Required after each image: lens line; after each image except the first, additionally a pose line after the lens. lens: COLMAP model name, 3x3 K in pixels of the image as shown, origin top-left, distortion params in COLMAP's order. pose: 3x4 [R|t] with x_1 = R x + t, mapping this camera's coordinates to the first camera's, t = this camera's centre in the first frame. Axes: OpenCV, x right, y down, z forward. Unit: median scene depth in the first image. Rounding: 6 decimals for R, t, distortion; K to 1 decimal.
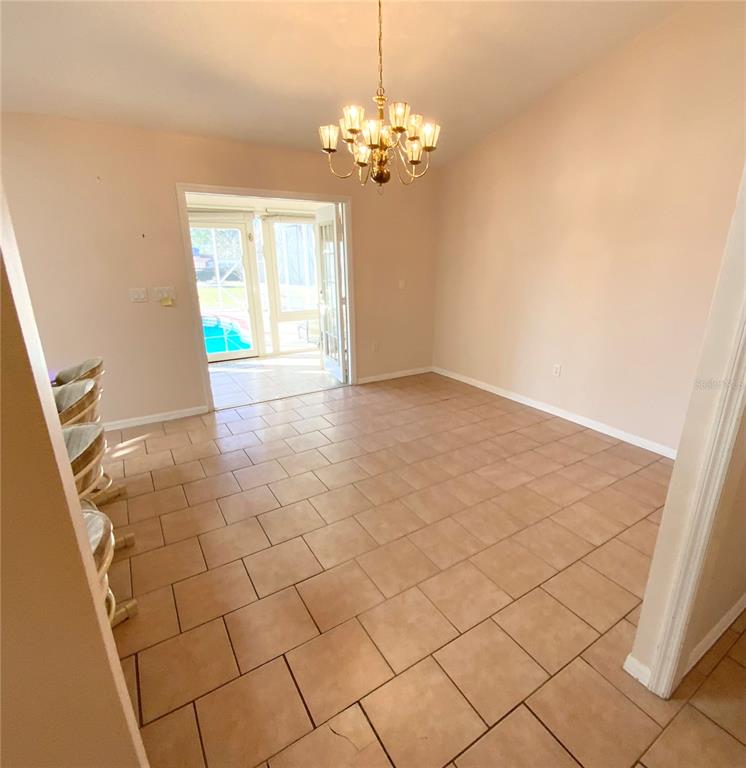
lens RADIAL K [[427.4, 0, 373.0], [0, 427.4, 384.0], [0, 0, 1]] dist [-0.000444, -0.000089]
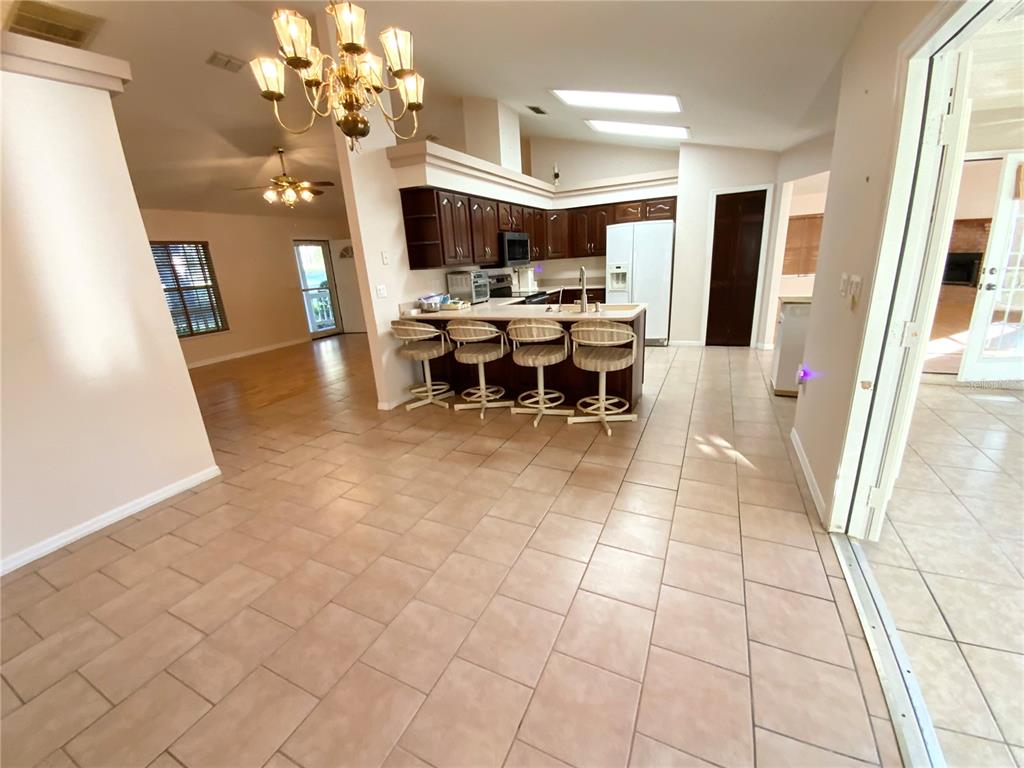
lens RADIAL K [[410.8, 0, 512.0], [0, 410.8, 384.0], [0, 0, 1]] dist [-0.036819, -0.000625]
pose [[-0.829844, 0.199724, -0.521027, 0.198365], [-0.114895, 0.852579, 0.509811, -0.391722], [0.546038, 0.482927, -0.684561, 1.462460]]
